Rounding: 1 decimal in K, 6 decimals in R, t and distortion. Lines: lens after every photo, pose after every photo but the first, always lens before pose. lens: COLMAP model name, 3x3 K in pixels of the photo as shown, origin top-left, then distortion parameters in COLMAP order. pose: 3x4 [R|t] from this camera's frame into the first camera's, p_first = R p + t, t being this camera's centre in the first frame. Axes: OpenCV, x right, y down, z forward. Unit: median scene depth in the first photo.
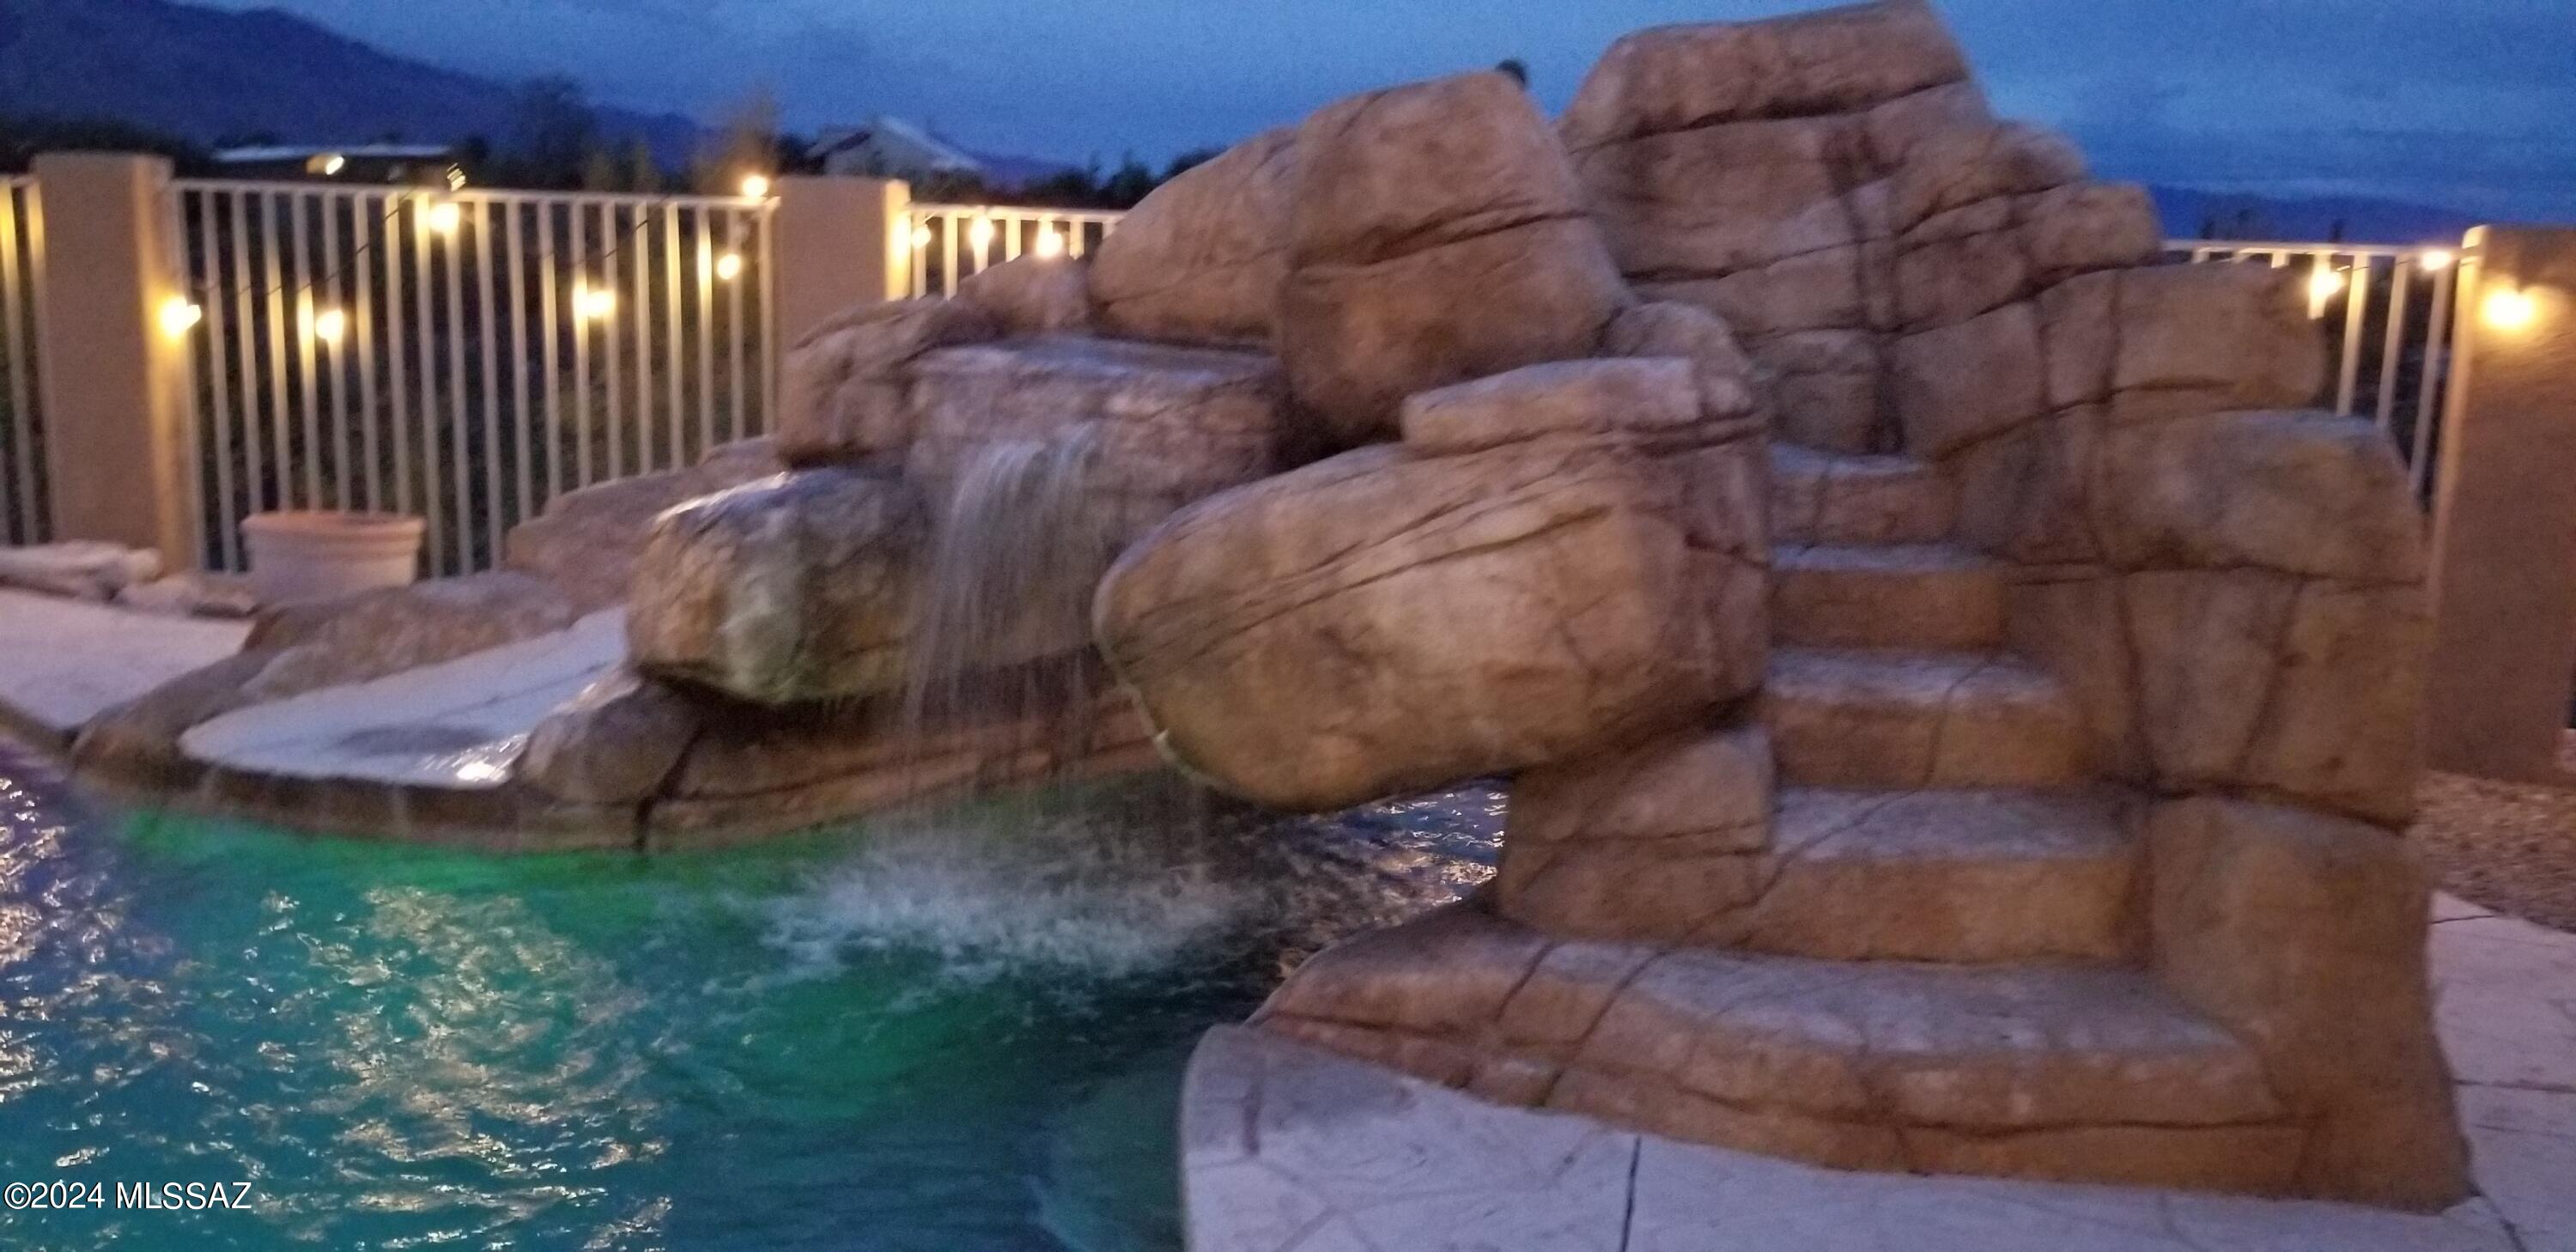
lens RADIAL K [[1920.5, 0, 1272.0], [0, 1920.5, 649.7], [0, 0, 1]] dist [0.118073, -0.207218]
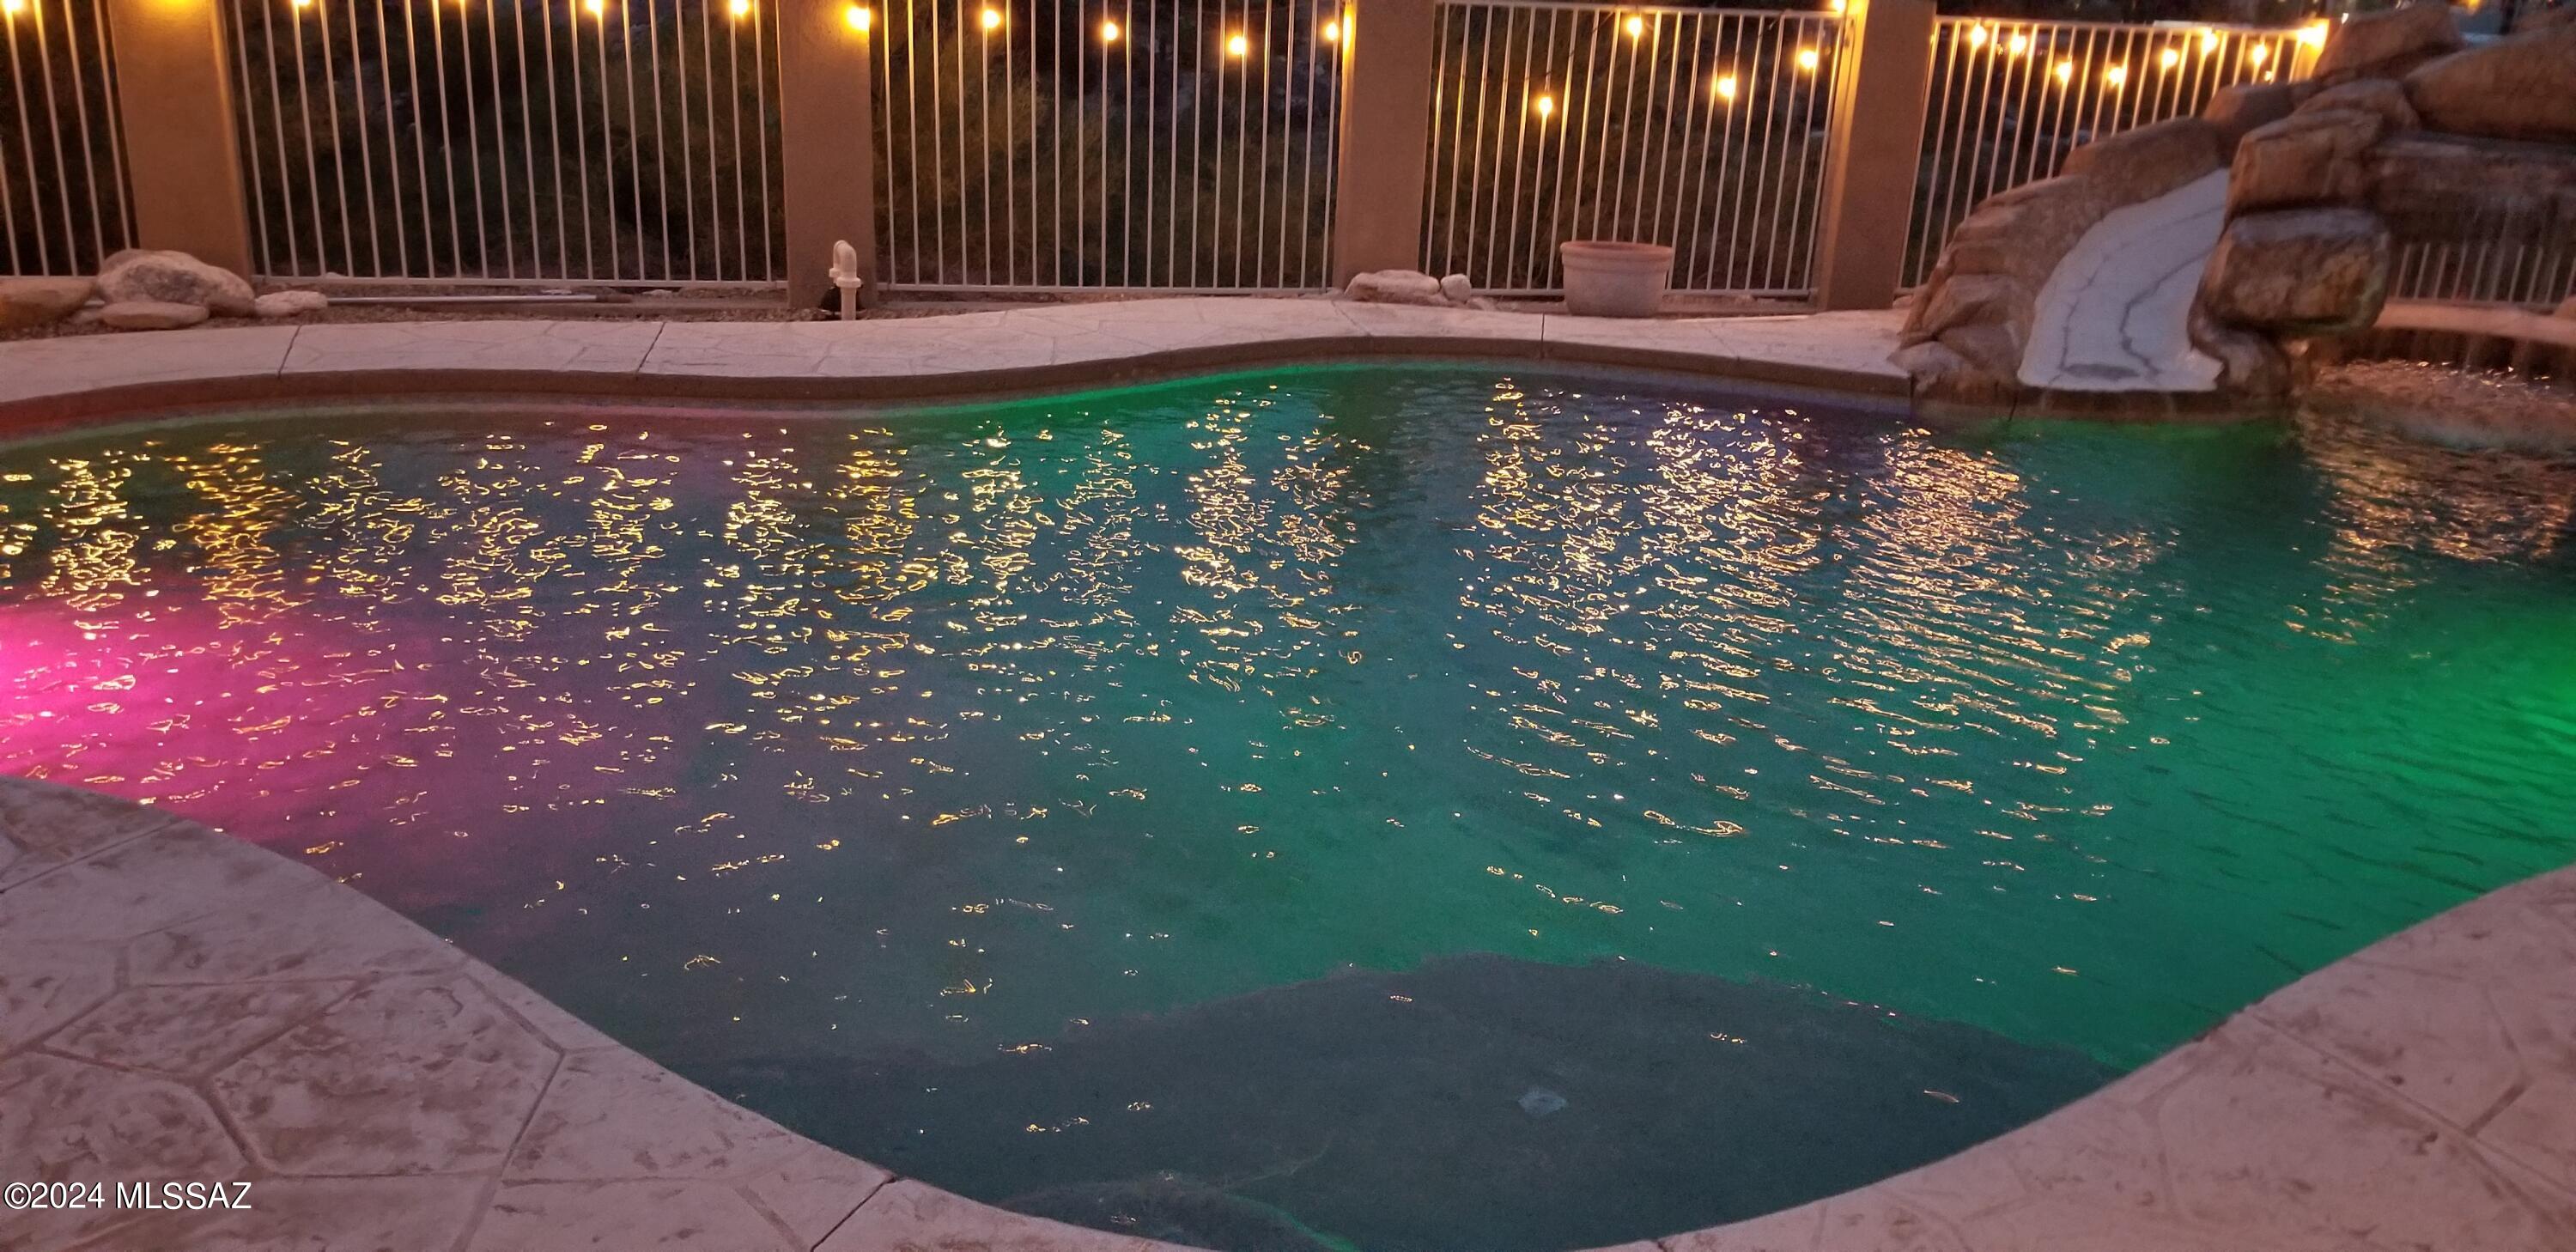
lens RADIAL K [[1911.6, 0, 1288.0], [0, 1911.6, 626.0], [0, 0, 1]] dist [0.026719, -0.054425]
pose [[0.950185, -0.096111, 0.296498, -2.317463], [0.048422, 0.985239, 0.164191, -0.065823], [-0.307902, -0.141655, 0.940814, -0.623420]]
